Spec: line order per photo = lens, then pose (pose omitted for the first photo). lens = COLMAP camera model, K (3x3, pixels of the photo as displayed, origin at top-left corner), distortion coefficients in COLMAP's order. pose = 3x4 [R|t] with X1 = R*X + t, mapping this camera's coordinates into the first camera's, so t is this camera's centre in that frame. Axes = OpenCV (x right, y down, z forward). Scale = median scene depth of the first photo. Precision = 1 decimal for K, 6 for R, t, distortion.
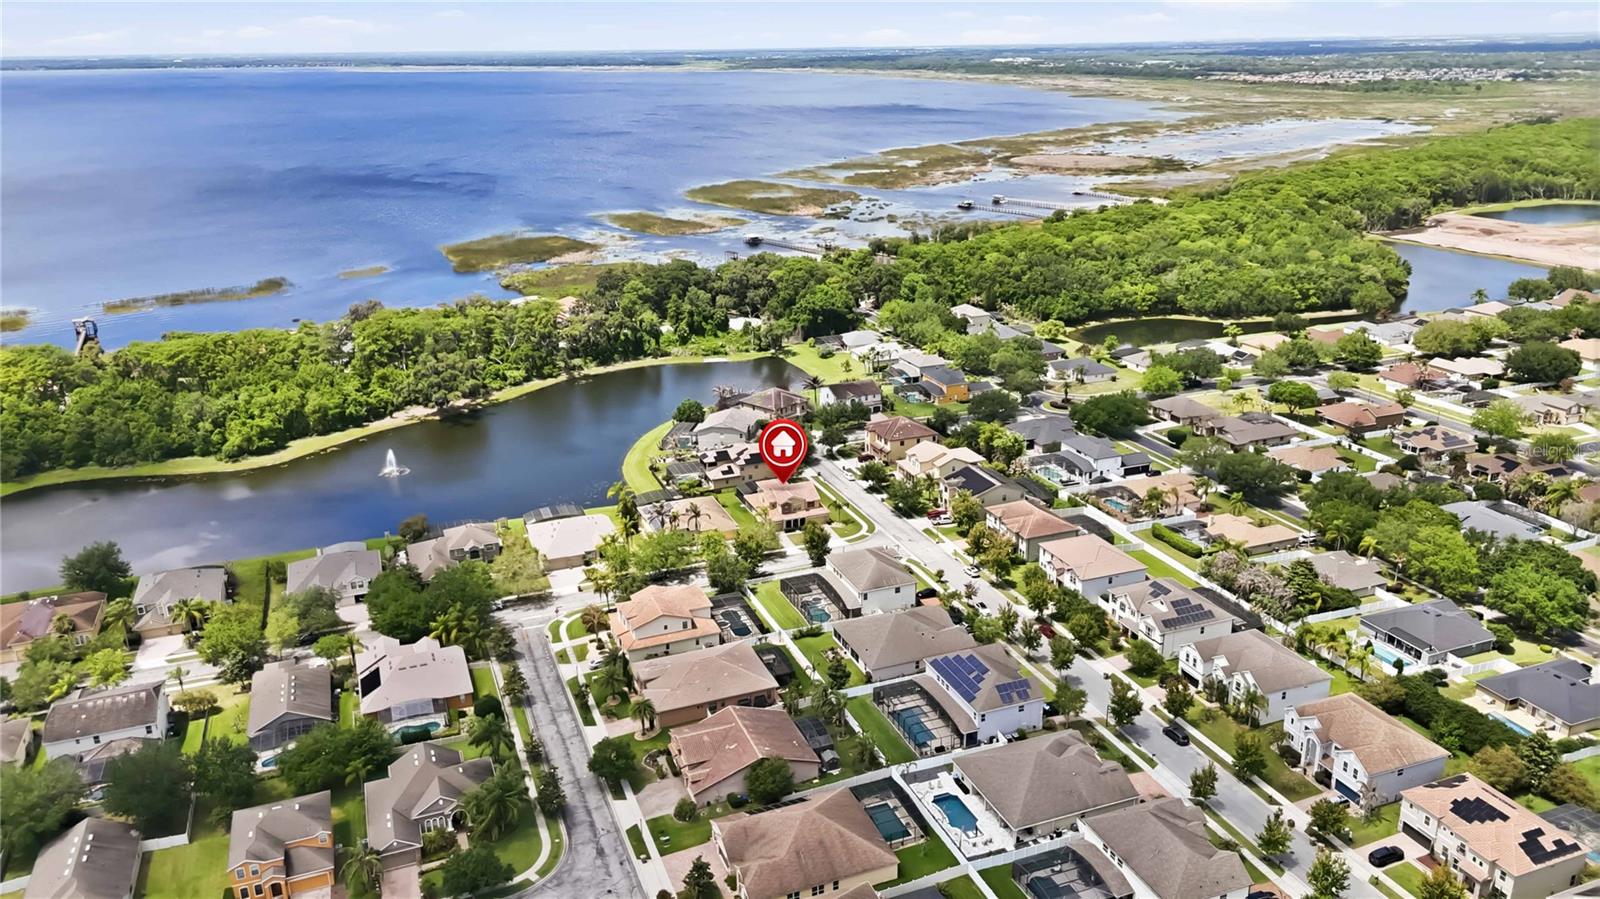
lens RADIAL K [[1179.7, 0, 799.2], [0, 1179.7, 457.1], [0, 0, 1]] dist [0.070053, -0.073417]
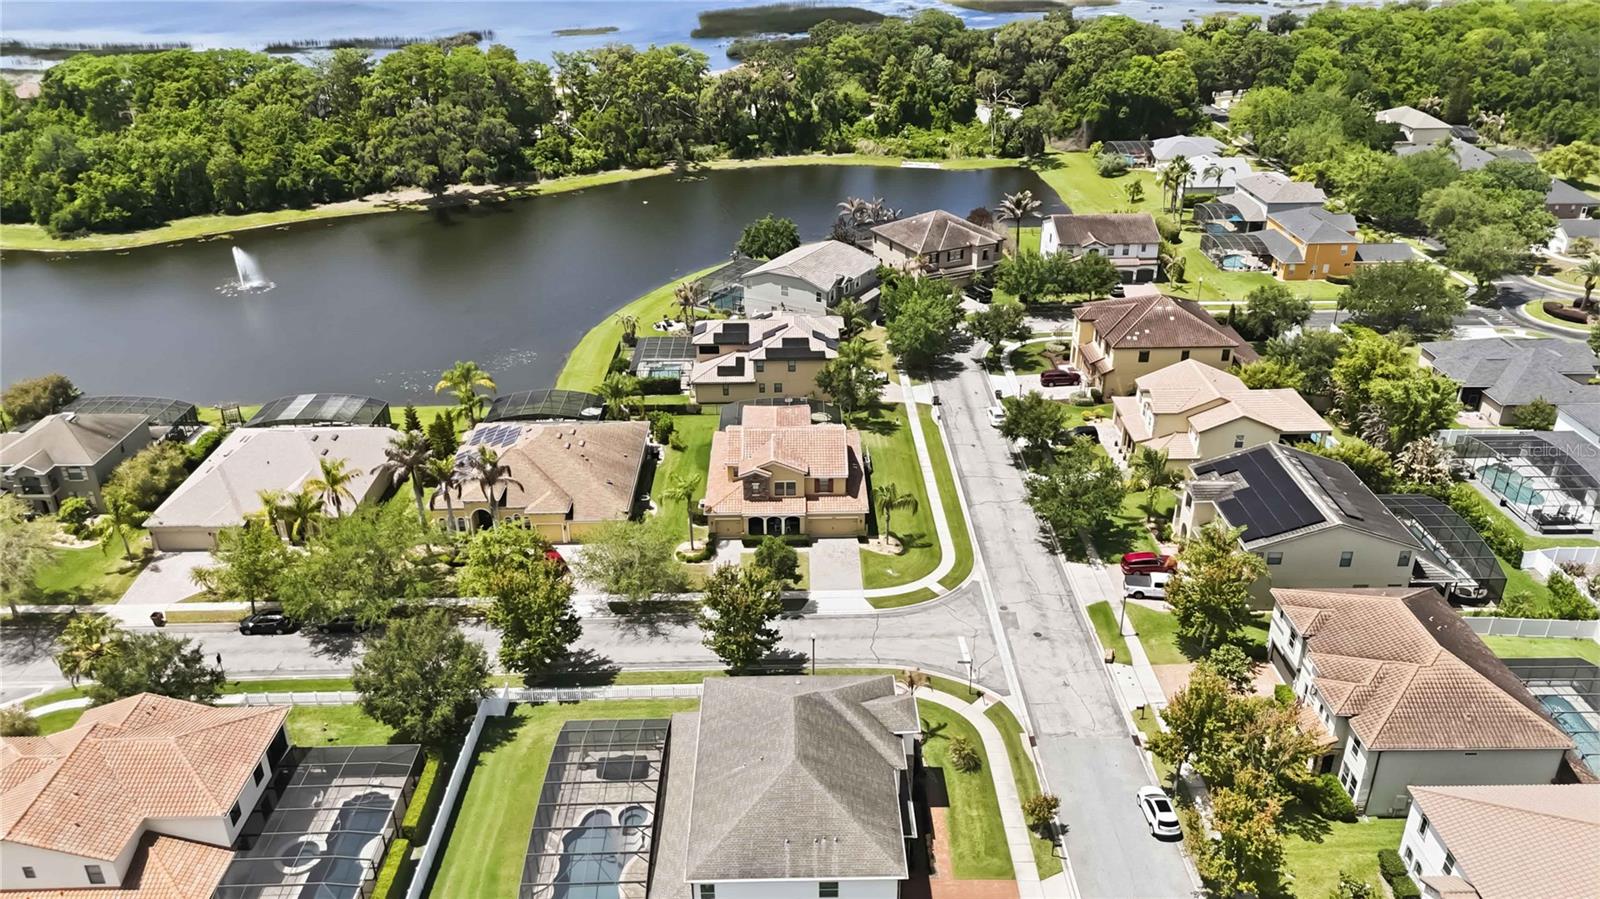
lens RADIAL K [[1179.7, 0, 798.6], [0, 1179.7, 452.3], [0, 0, 1]] dist [0.070053, -0.073417]
pose [[0.936898, 0.162019, -0.309795, 0.106939], [-0.121647, 0.981837, 0.145598, -0.024862], [0.327757, -0.098725, 0.939590, 0.523842]]
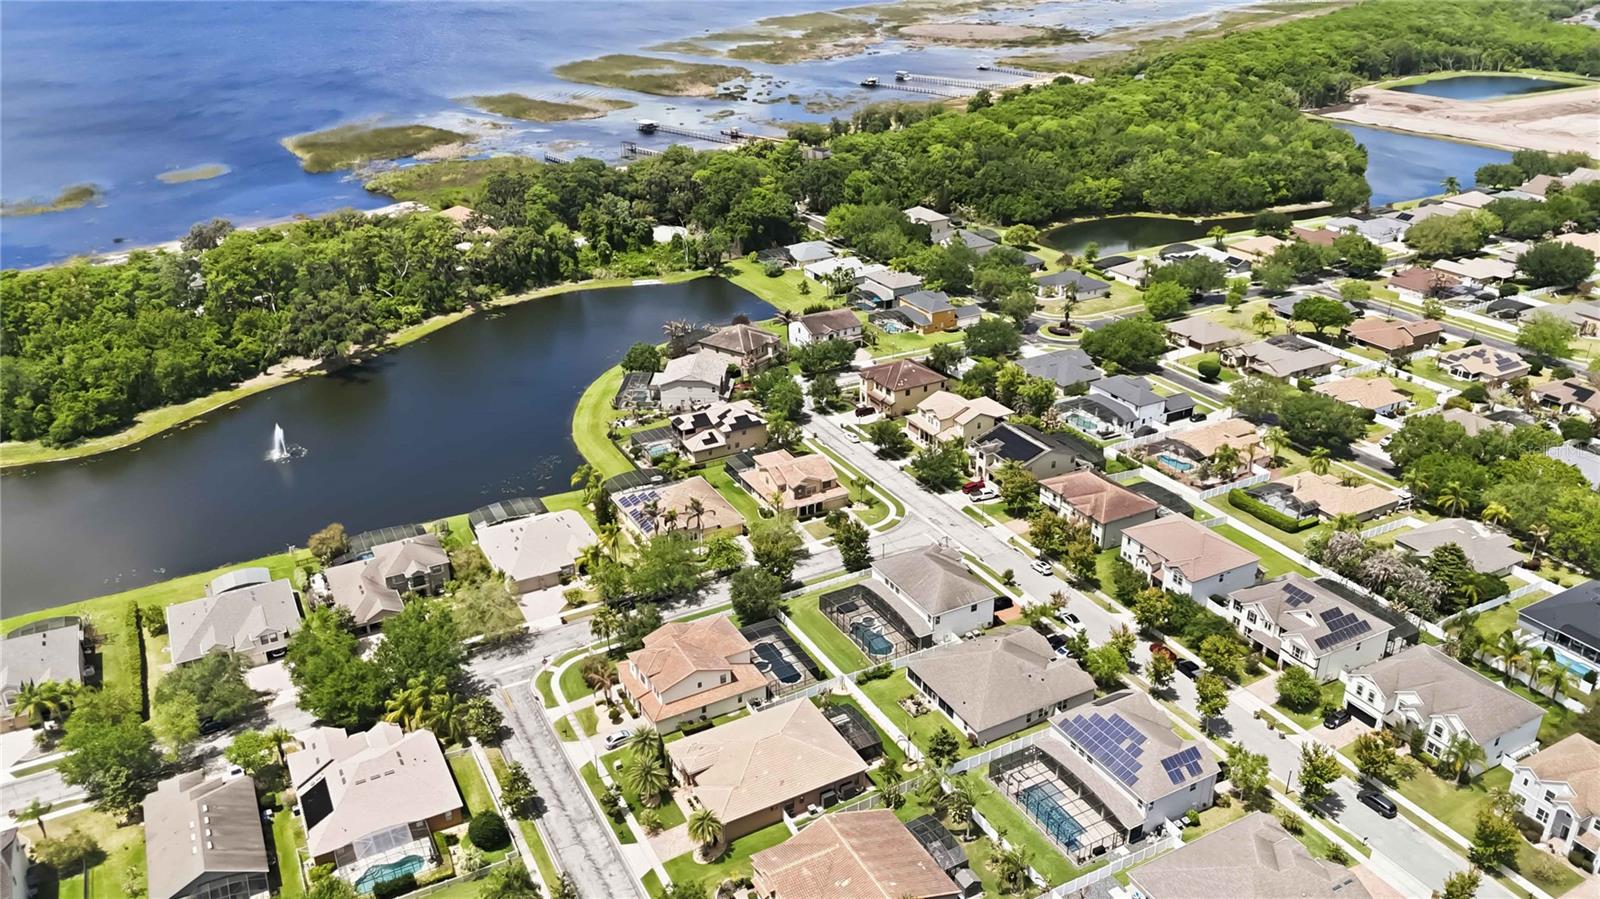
lens RADIAL K [[1179.7, 0, 800.5], [0, 1179.7, 456.6], [0, 0, 1]] dist [0.070053, -0.073417]
pose [[0.991907, -0.047341, 0.117810, -0.088764], [0.035012, 0.993897, 0.104609, -0.056007], [-0.122043, -0.099637, 0.987511, 0.163158]]
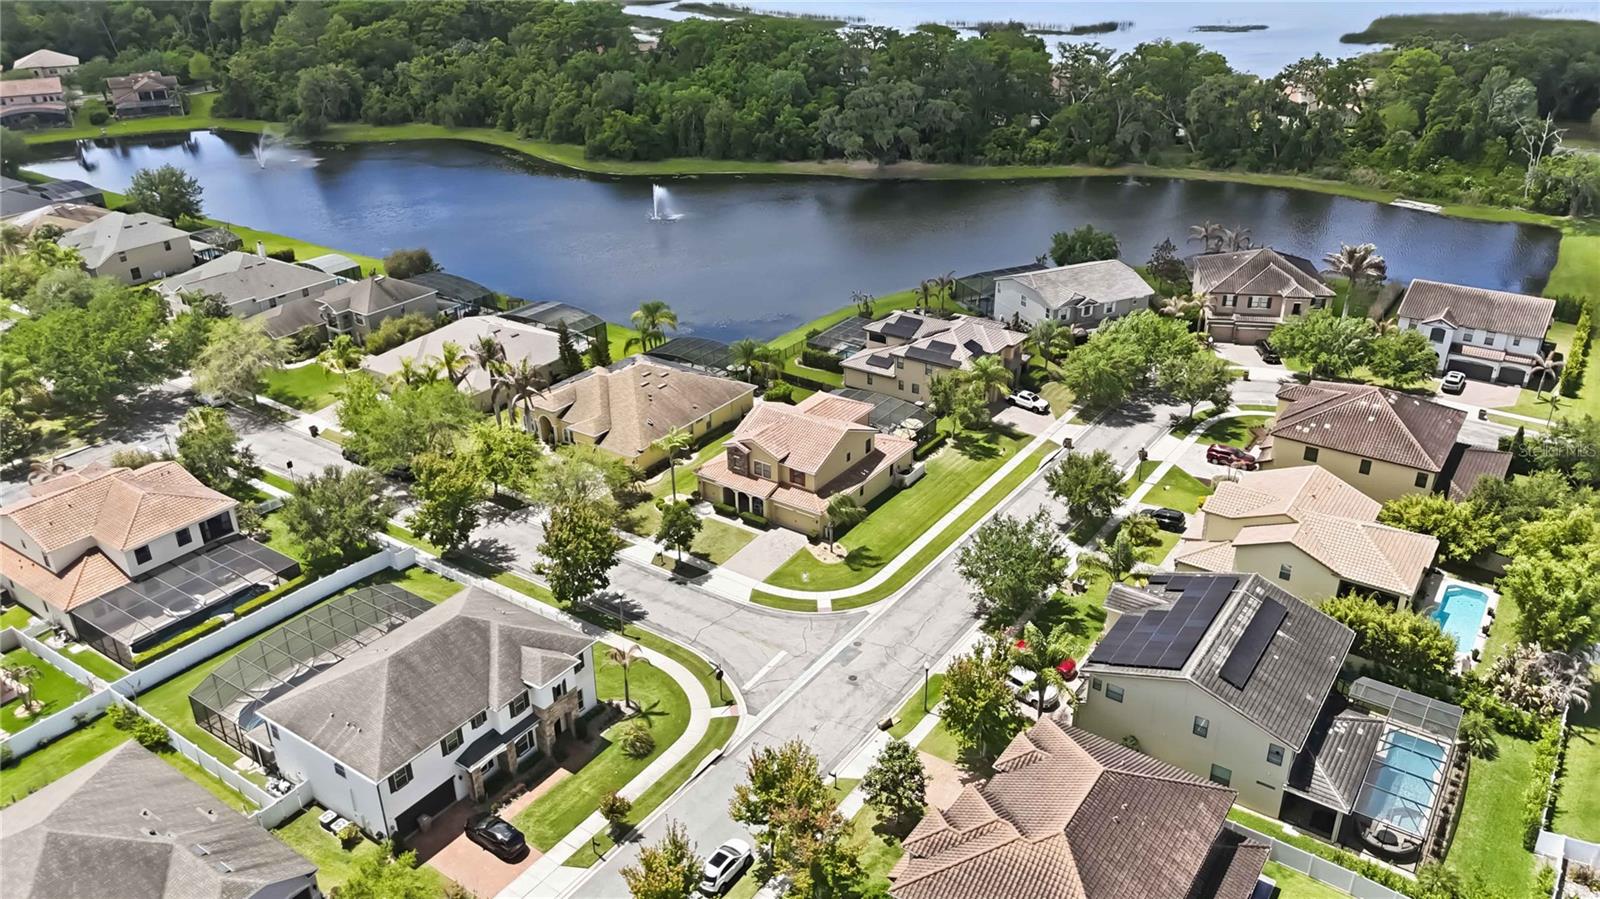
lens RADIAL K [[1179.7, 0, 796.1], [0, 1179.7, 440.1], [0, 0, 1]] dist [0.070053, -0.073417]
pose [[0.557330, 0.370526, -0.743030, 0.260993], [-0.271759, 0.927016, 0.258434, -0.065184], [0.784557, 0.057892, 0.617348, 0.635768]]
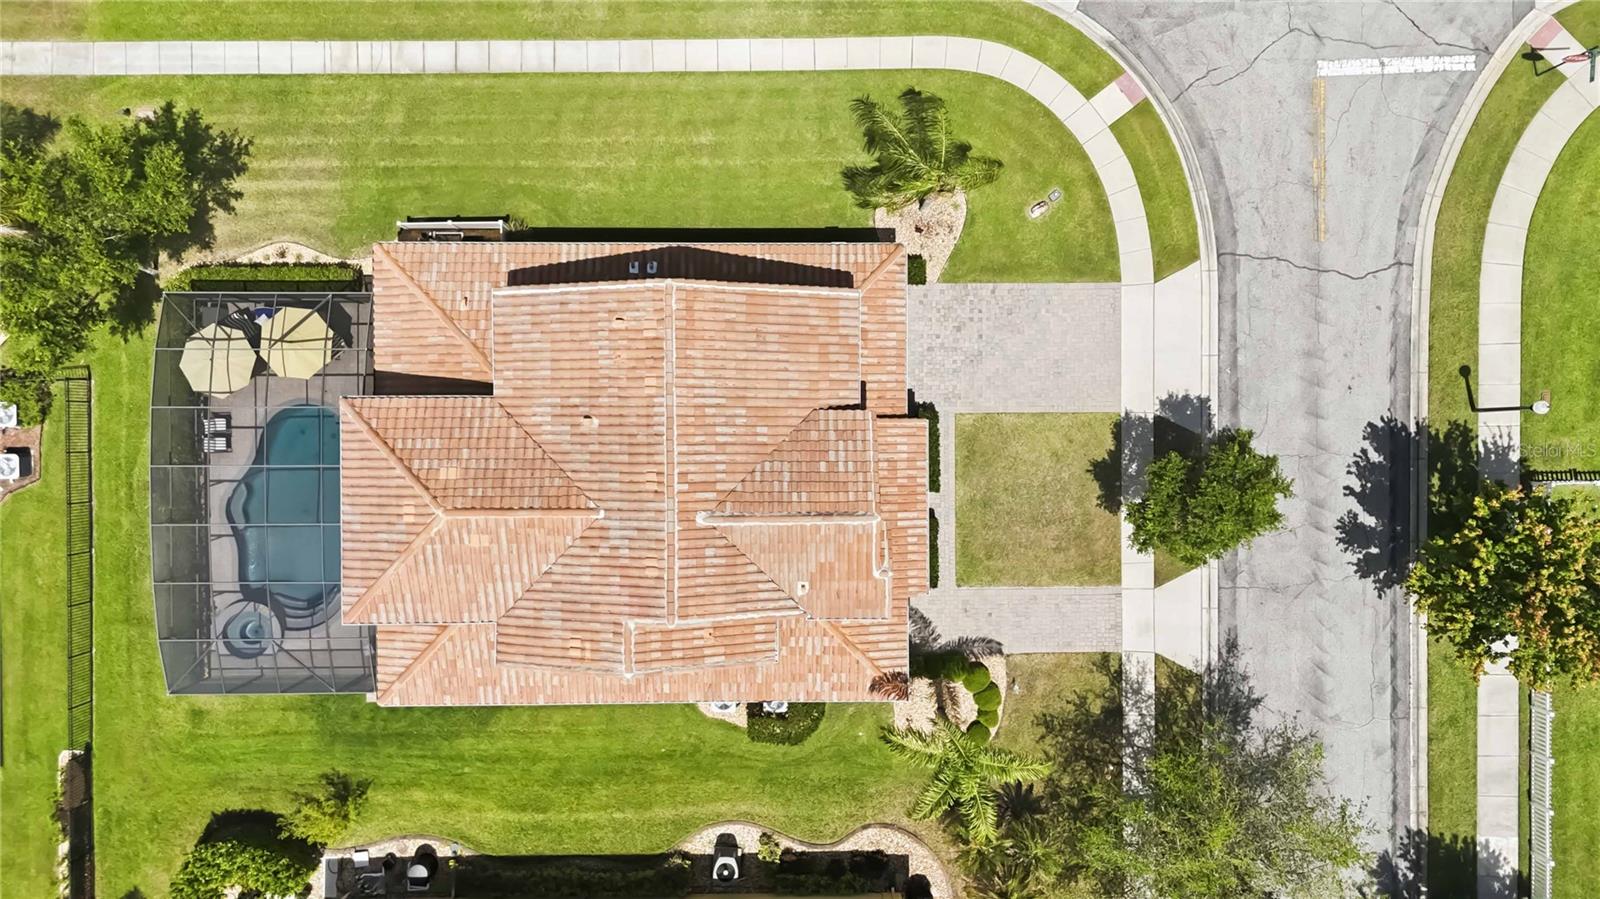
lens RADIAL K [[1179.7, 0, 807.2], [0, 1179.7, 458.8], [0, 0, 1]] dist [0.070053, -0.073417]
pose [[0.354859, -0.934911, 0.004153, -0.002424], [0.299452, 0.117867, 0.946803, -0.077989], [-0.885666, -0.334738, 0.321787, 0.812079]]
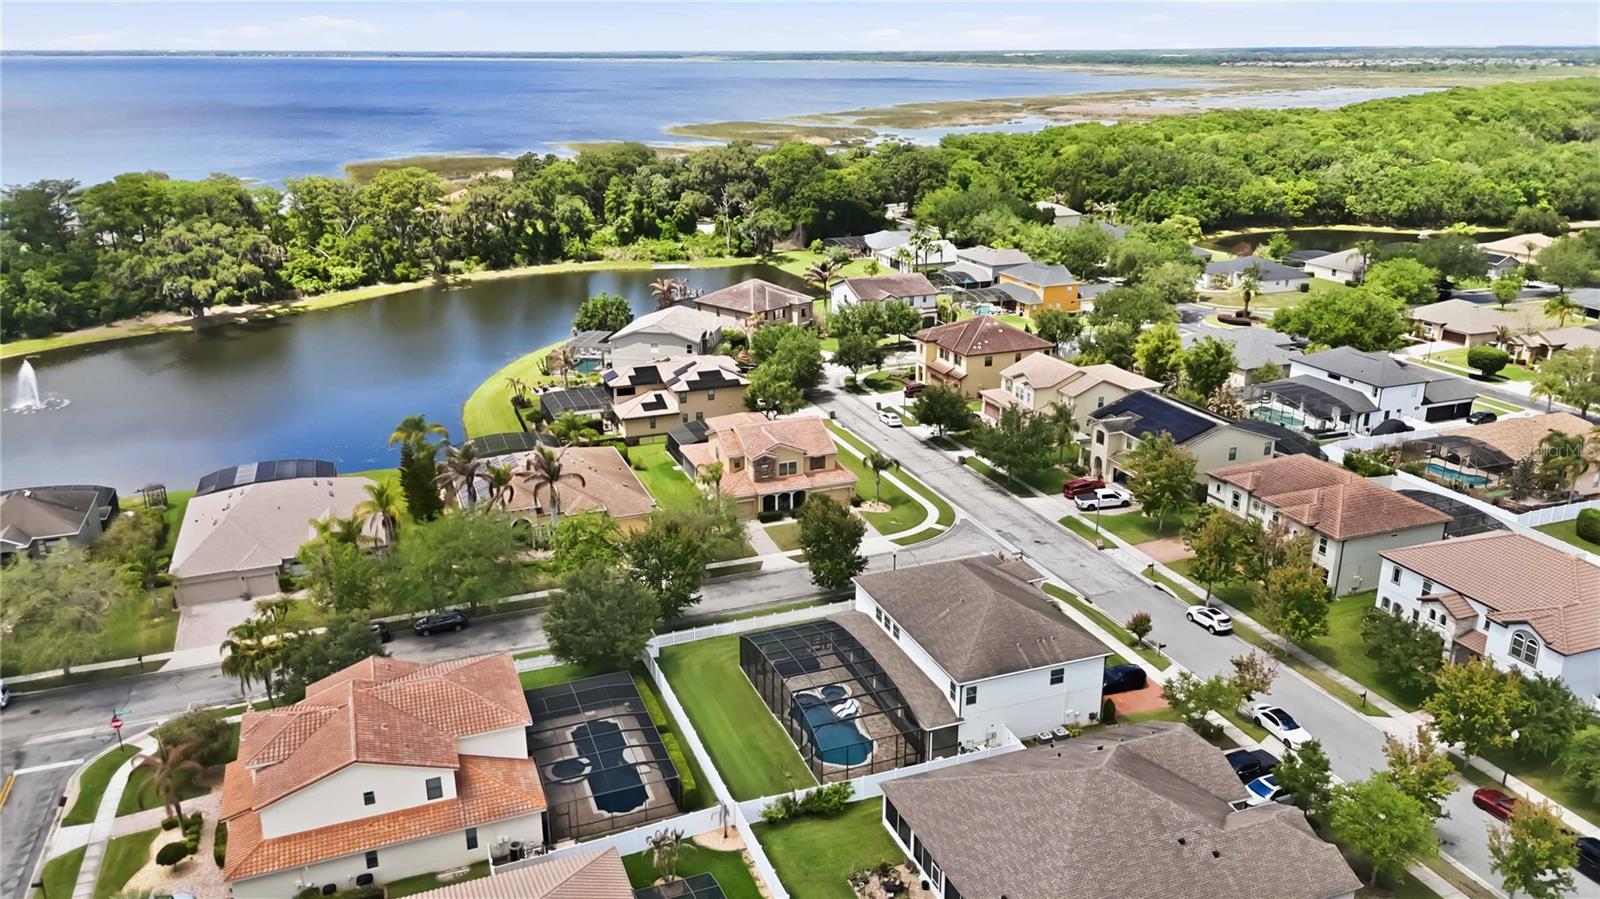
lens RADIAL K [[1179.7, 0, 802.9], [0, 1179.7, 455.0], [0, 0, 1]] dist [0.070053, -0.073417]
pose [[0.999921, 0.012197, 0.003070, 0.002179], [-0.012177, 0.999905, -0.006380, 0.034155], [-0.003148, 0.006342, 0.999975, 0.452889]]
